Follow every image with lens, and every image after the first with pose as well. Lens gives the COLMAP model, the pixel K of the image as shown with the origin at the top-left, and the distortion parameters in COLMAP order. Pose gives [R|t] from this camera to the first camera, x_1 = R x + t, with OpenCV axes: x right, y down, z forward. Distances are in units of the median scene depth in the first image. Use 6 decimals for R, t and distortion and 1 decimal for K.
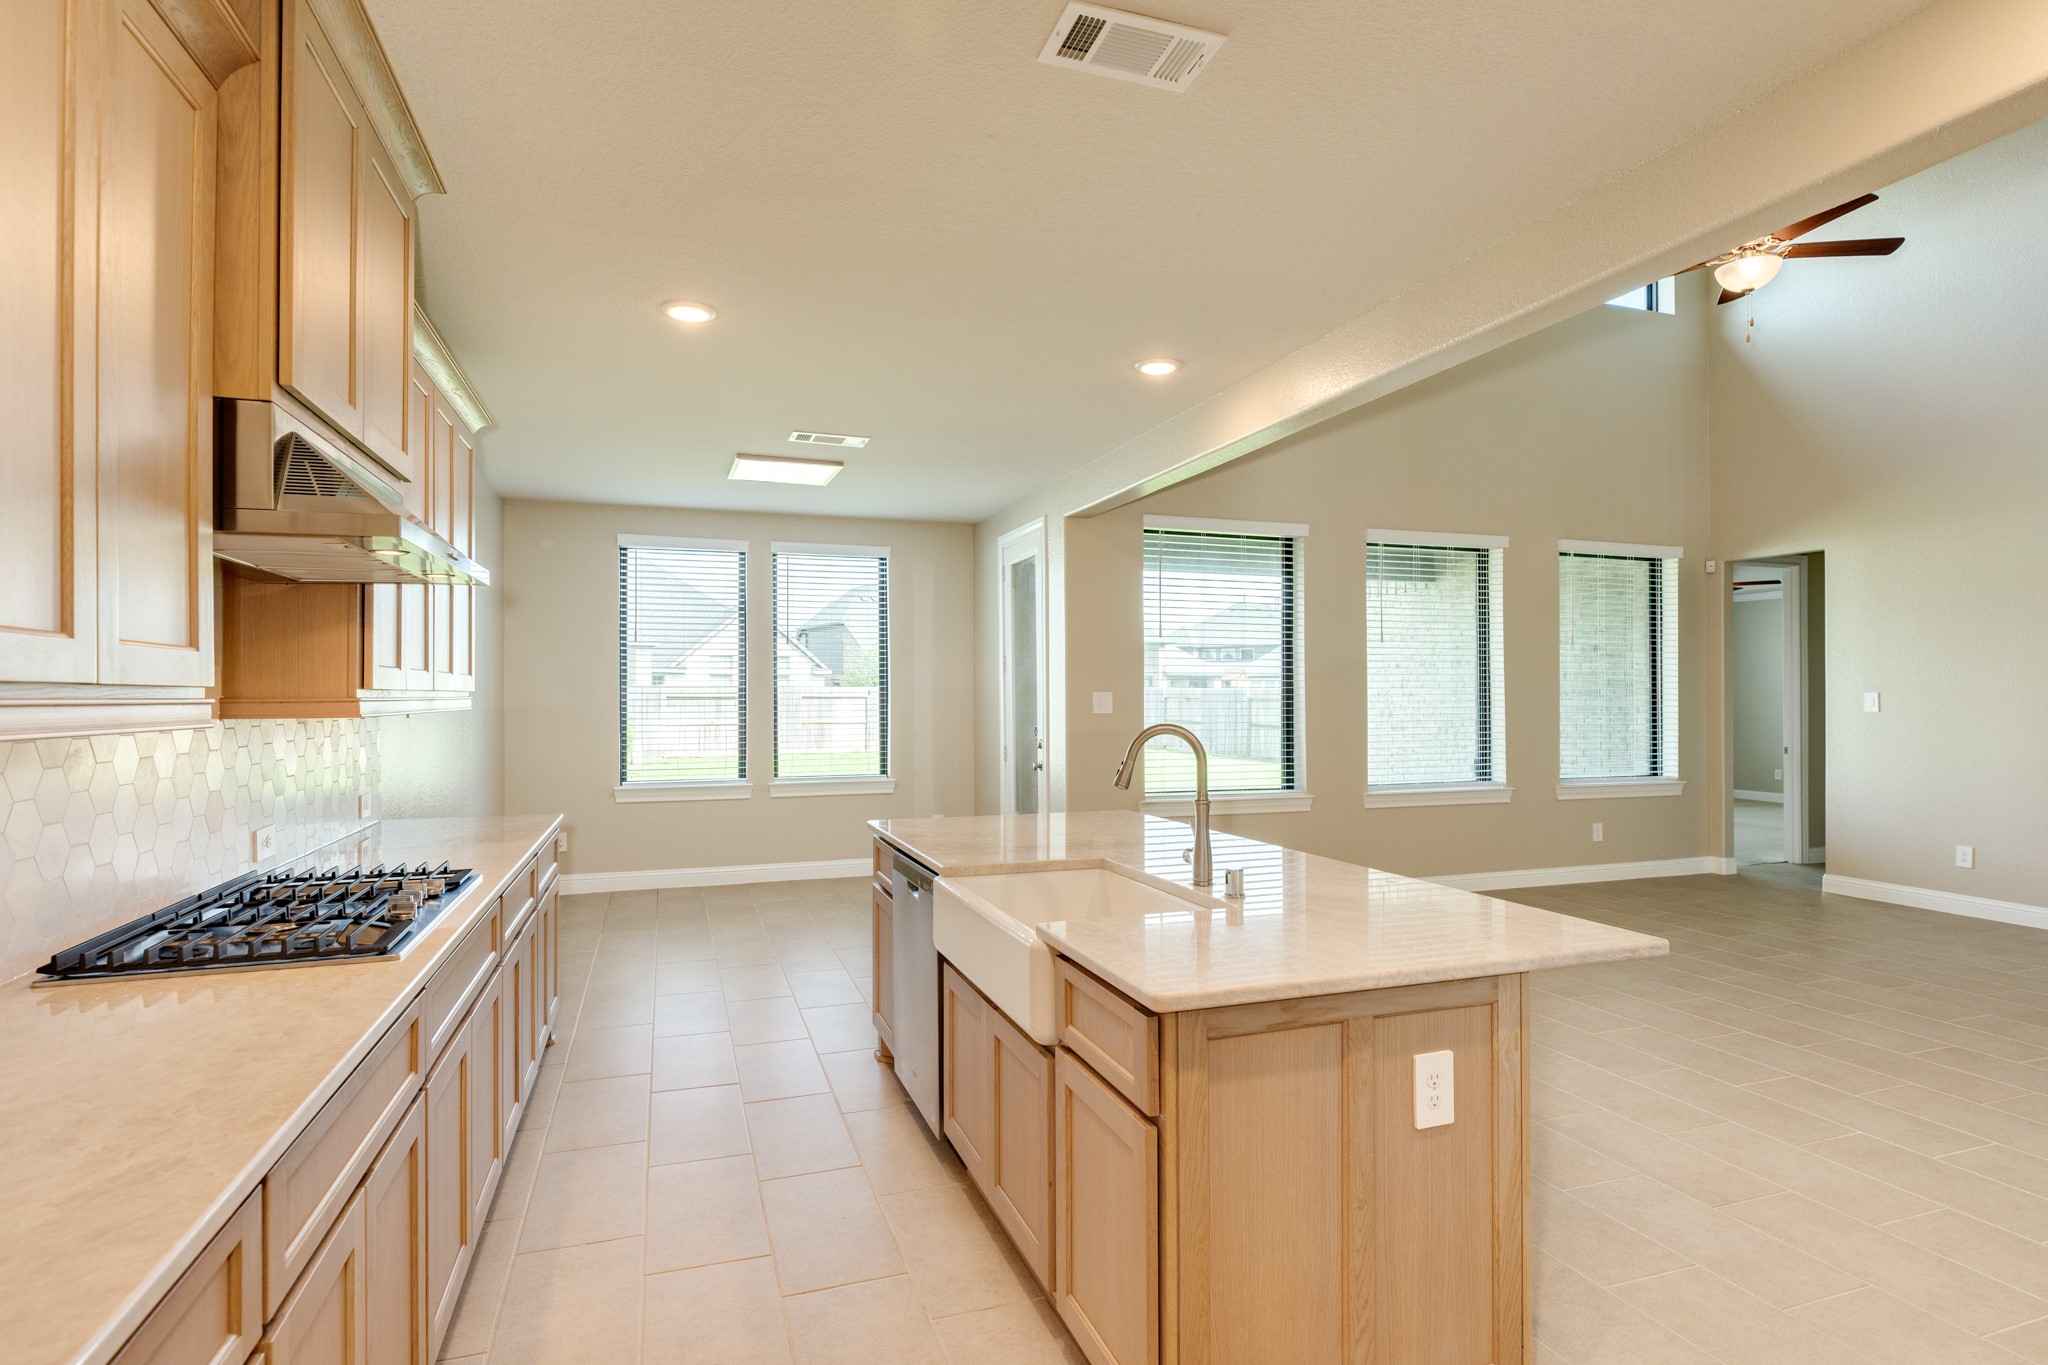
lens RADIAL K [[1009.0, 0, 1031.9], [0, 1009.0, 687.1], [0, 0, 1]] dist [0.002048, 0.000761]
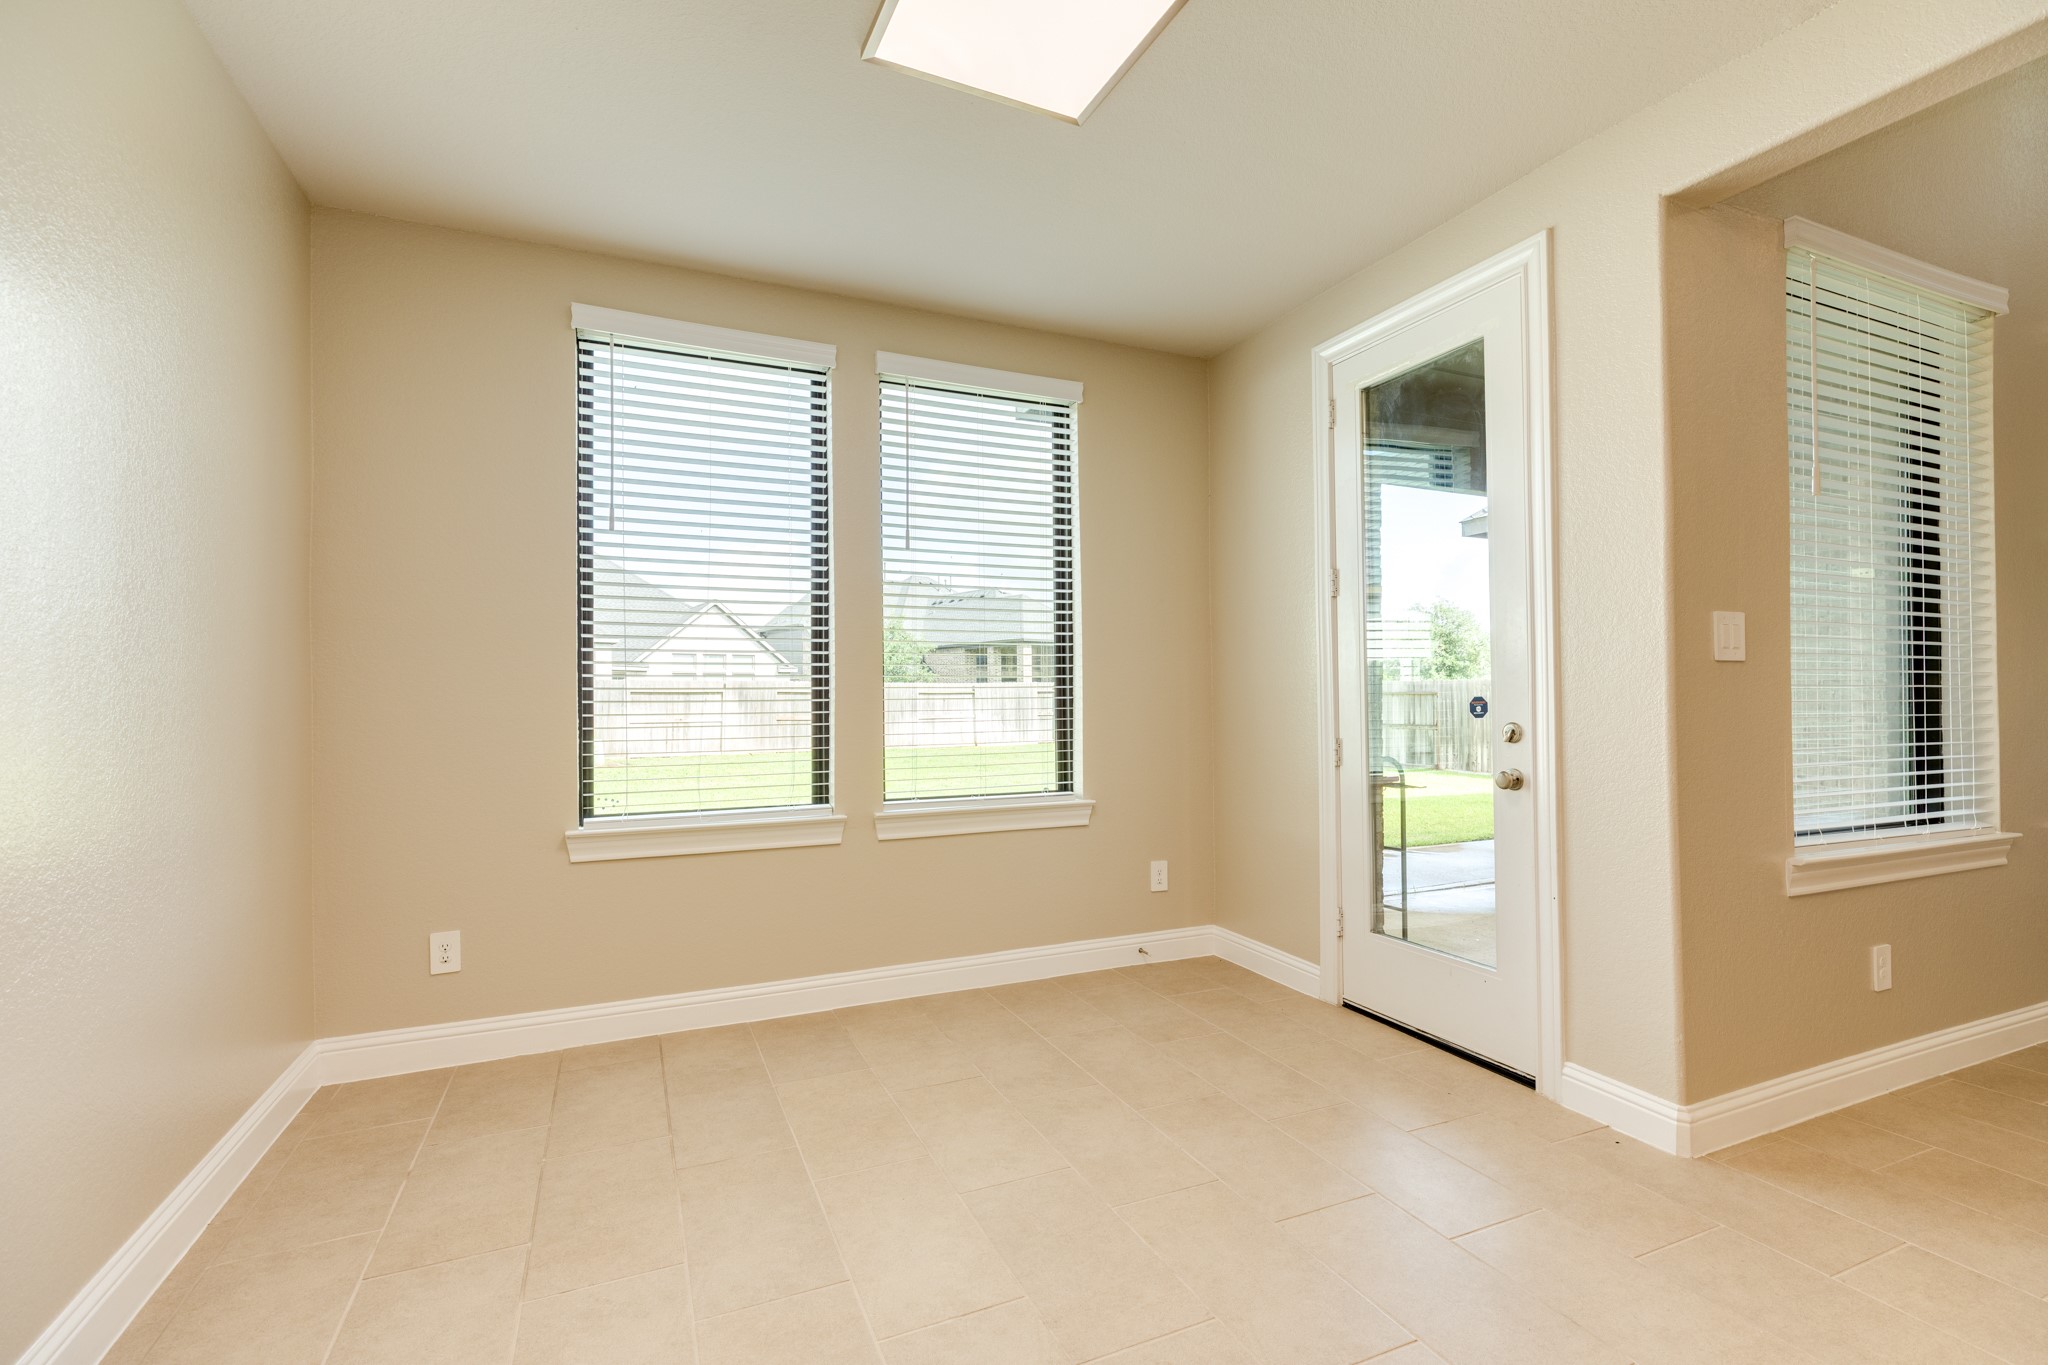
lens RADIAL K [[910.8, 0, 1026.0], [0, 910.8, 689.6], [0, 0, 1]] dist [0.004055, -0.000207]
pose [[0.997612, -0.002510, 0.069026, -0.212706], [0.002590, 0.999996, -0.001062, 0.031790], [-0.069023, 0.001238, 0.997614, 0.520818]]
